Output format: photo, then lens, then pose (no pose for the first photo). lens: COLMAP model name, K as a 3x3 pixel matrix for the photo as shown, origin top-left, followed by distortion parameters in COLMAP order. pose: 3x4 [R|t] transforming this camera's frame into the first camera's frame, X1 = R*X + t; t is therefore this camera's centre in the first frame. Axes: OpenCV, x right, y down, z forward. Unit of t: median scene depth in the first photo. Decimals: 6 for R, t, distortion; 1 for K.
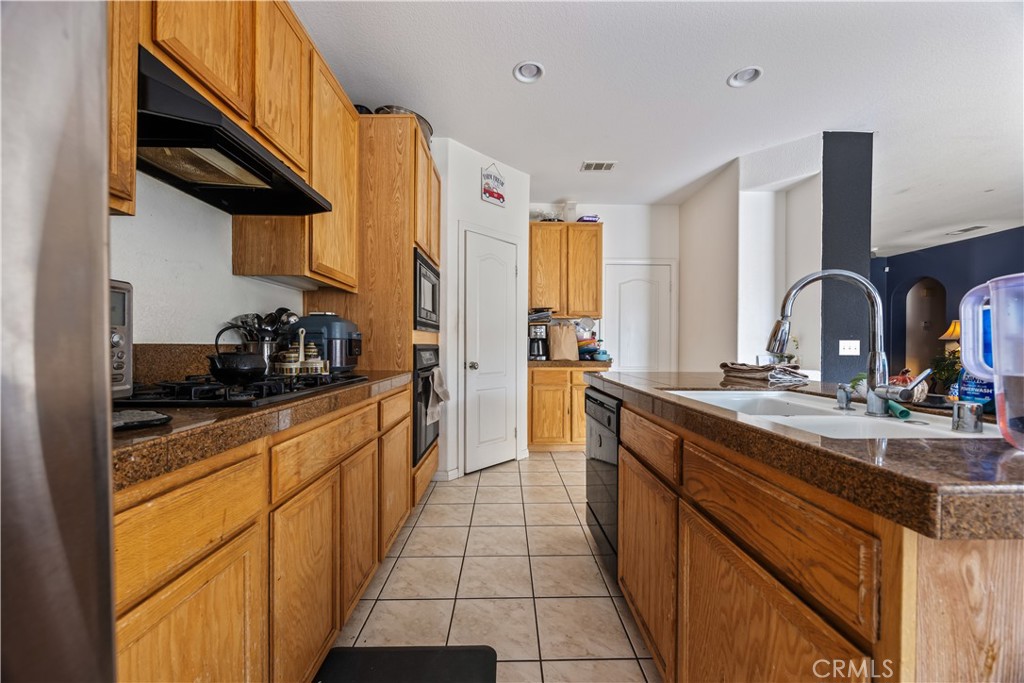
lens RADIAL K [[393.0, 0, 515.5], [0, 393.0, 347.7], [0, 0, 1]] dist [-0.000145, 0.000007]
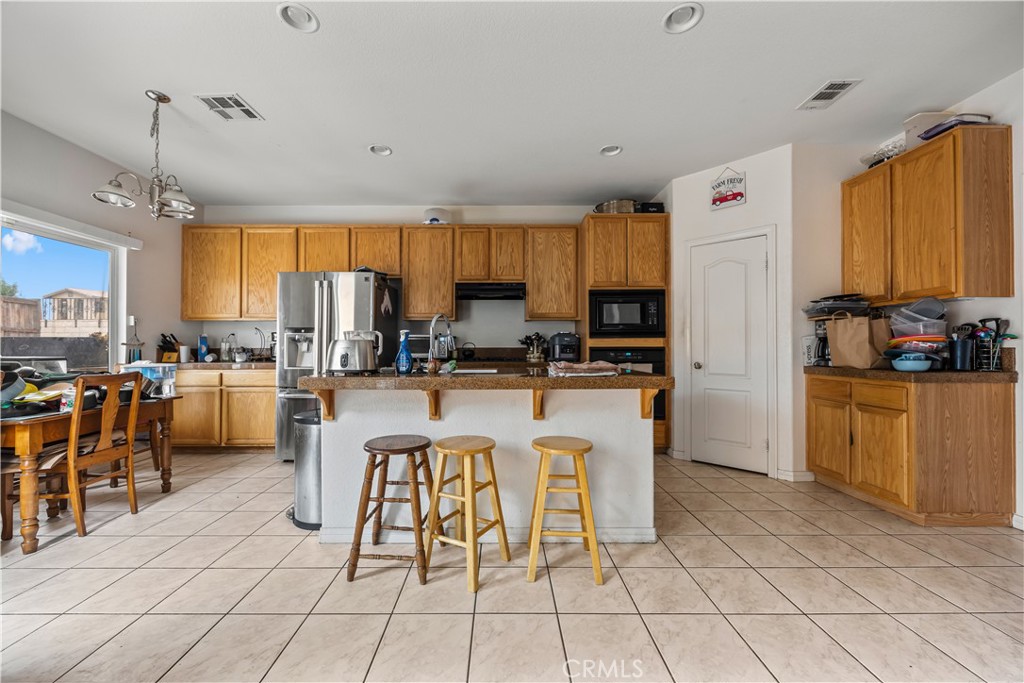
lens RADIAL K [[388.6, 0, 515.1], [0, 388.6, 344.4], [0, 0, 1]] dist [-0.002276, -0.000179]
pose [[-0.006690, -0.013726, -0.999883, 0.927435], [-0.003632, 0.999900, -0.013702, 0.002141], [0.999971, 0.003540, -0.006739, 0.454533]]
